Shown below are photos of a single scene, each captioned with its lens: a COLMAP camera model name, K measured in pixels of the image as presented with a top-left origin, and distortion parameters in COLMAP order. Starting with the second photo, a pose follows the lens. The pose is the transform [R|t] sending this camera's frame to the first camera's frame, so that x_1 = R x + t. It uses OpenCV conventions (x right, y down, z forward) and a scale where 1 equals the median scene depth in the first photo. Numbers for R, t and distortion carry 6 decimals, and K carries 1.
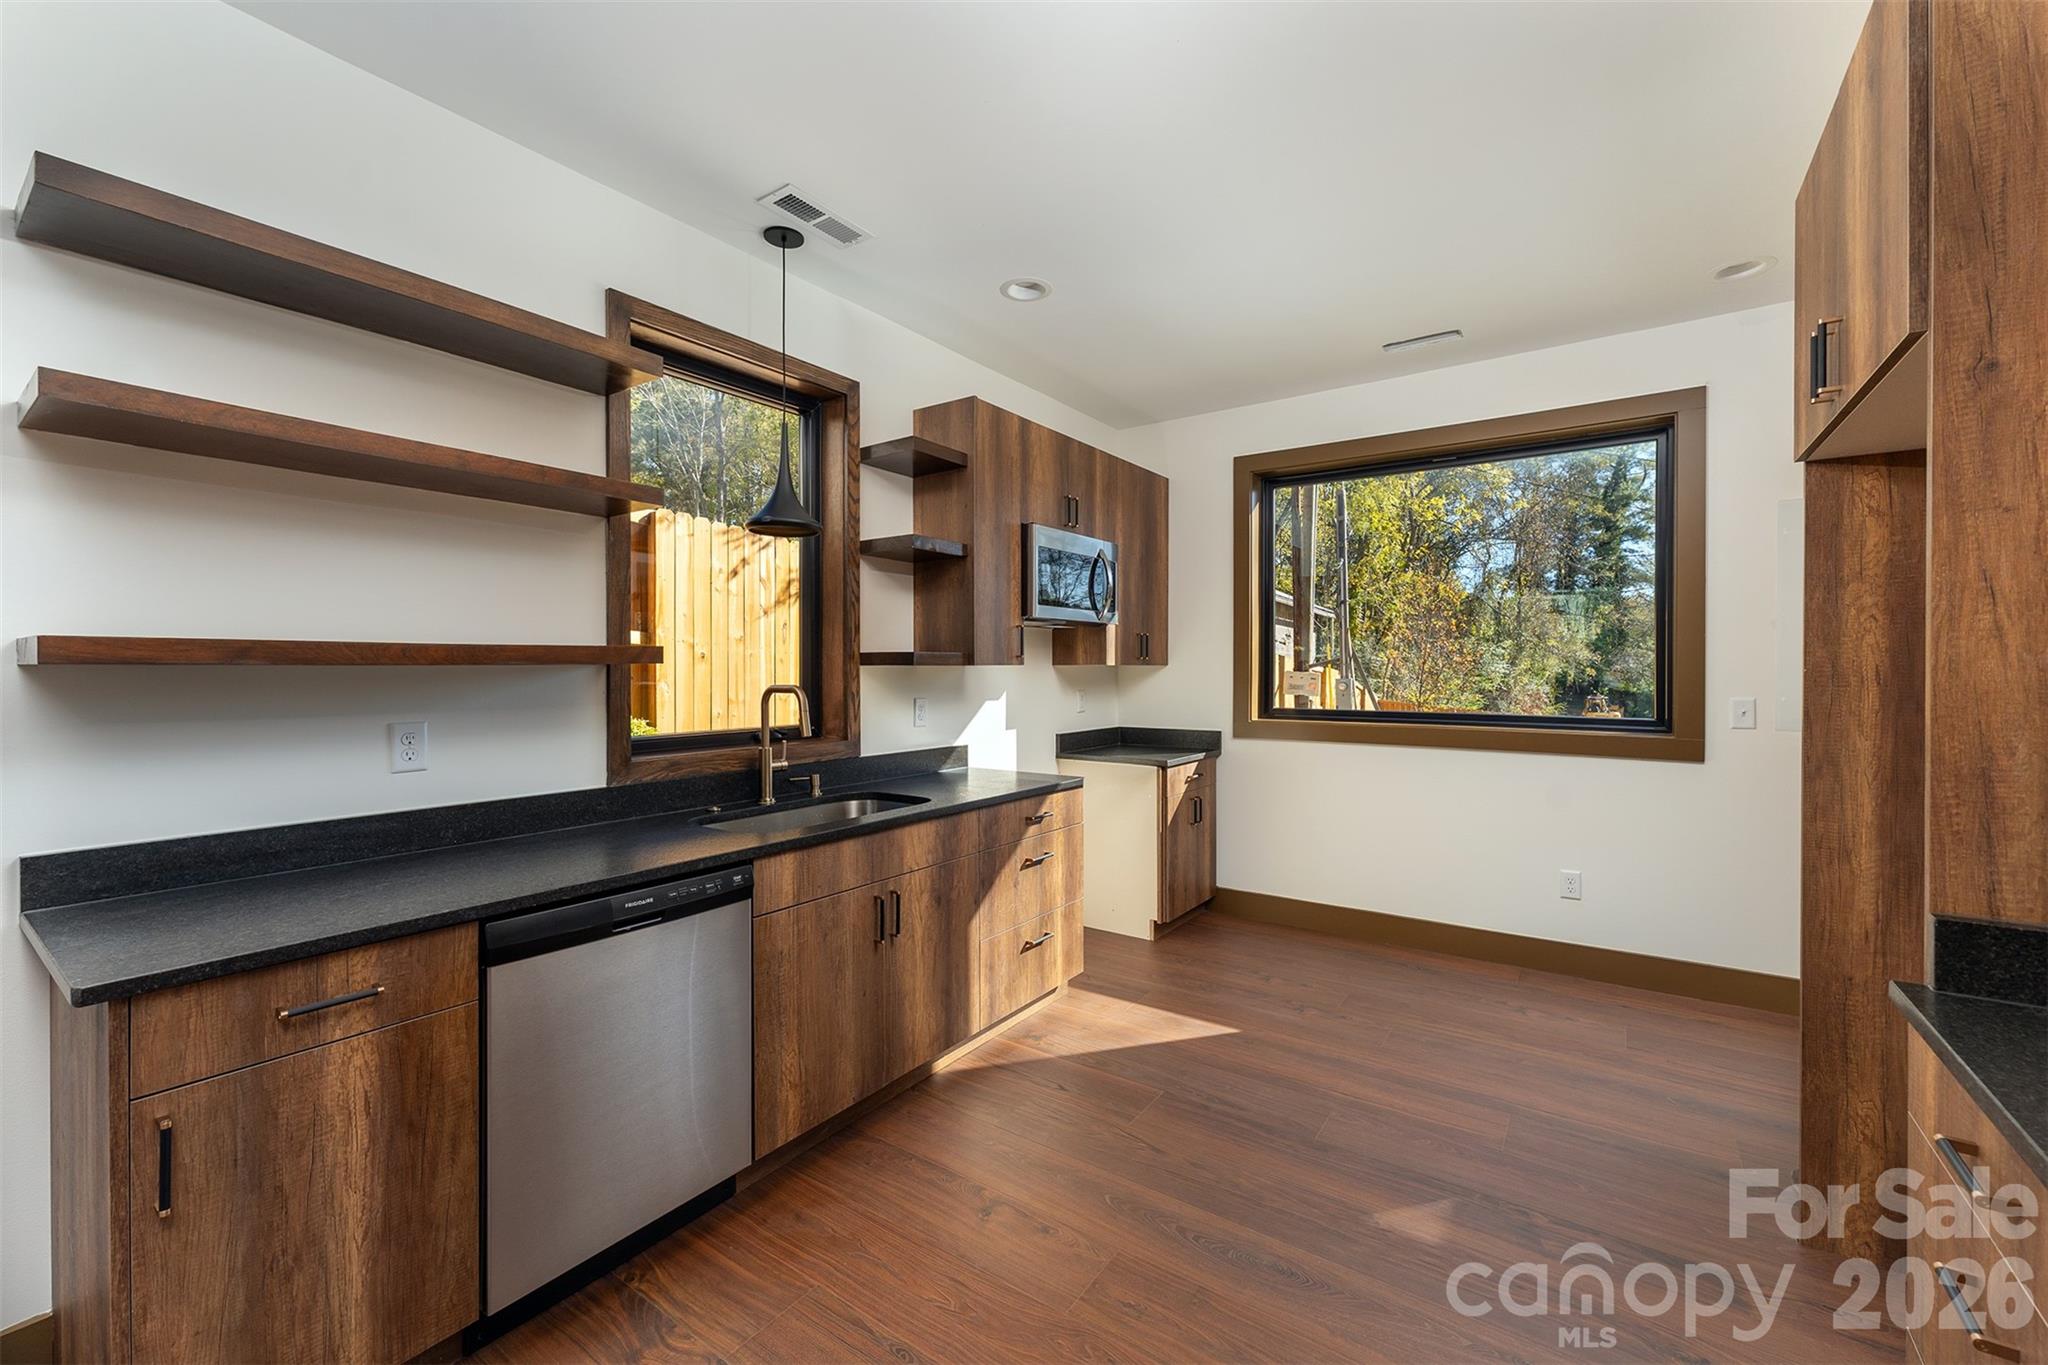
lens RADIAL K [[827.6, 0, 1013.8], [0, 827.6, 677.2], [0, 0, 1]] dist [-0.001562, -0.000072]
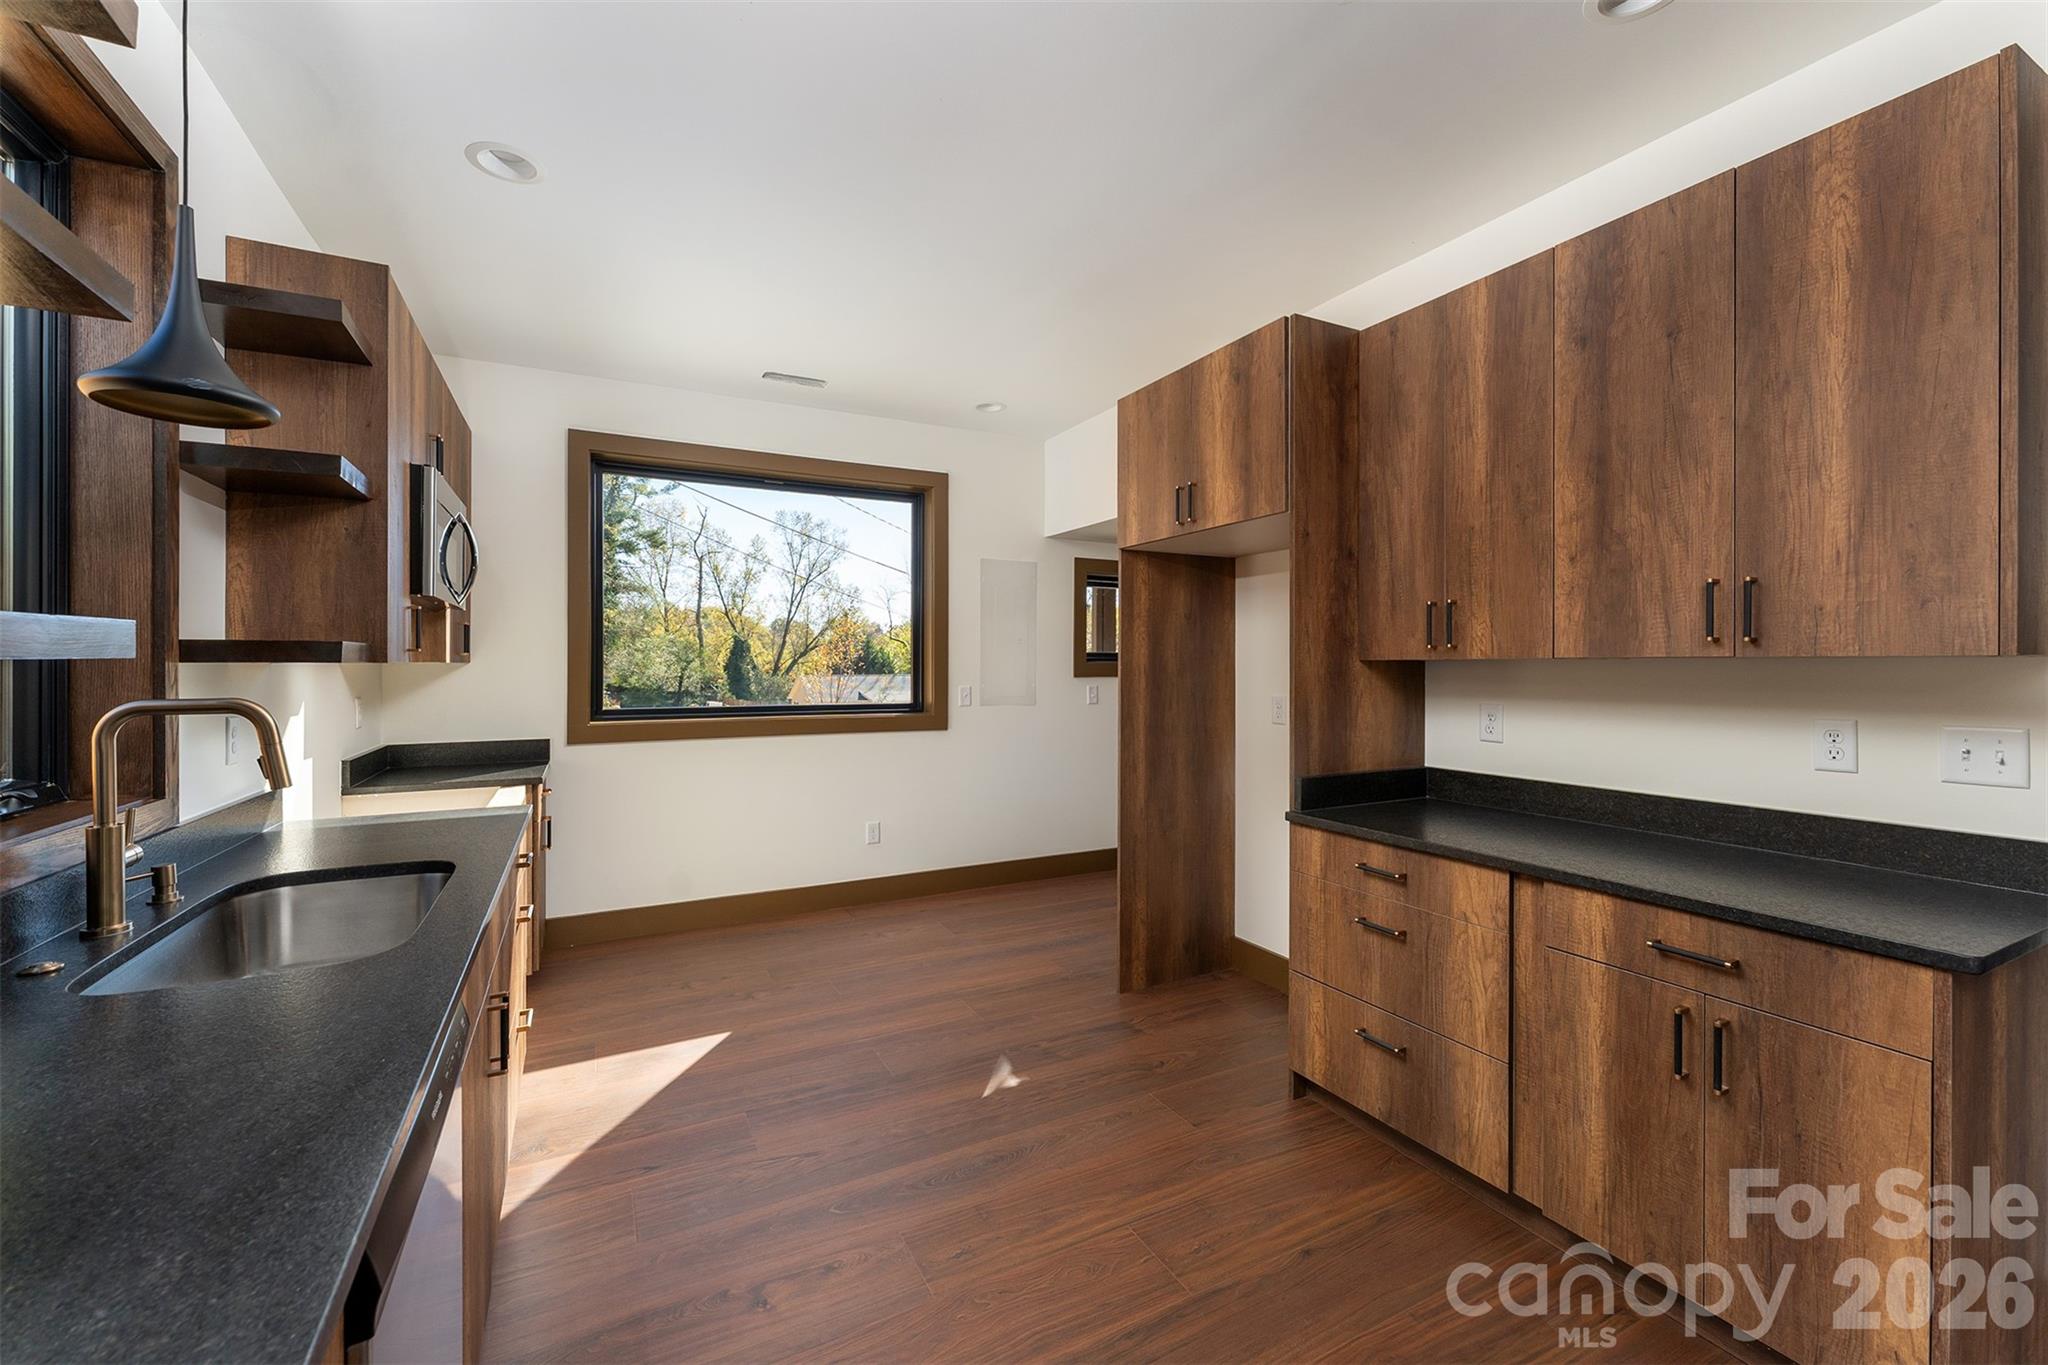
lens RADIAL K [[827.6, 0, 1016.3], [0, 827.6, 670.4], [0, 0, 1]] dist [-0.001562, -0.000072]
pose [[0.446962, -0.004696, 0.894540, -0.389237], [0.009512, 0.999955, 0.000497, -0.002615], [-0.894502, 0.008287, 0.446987, 0.217546]]
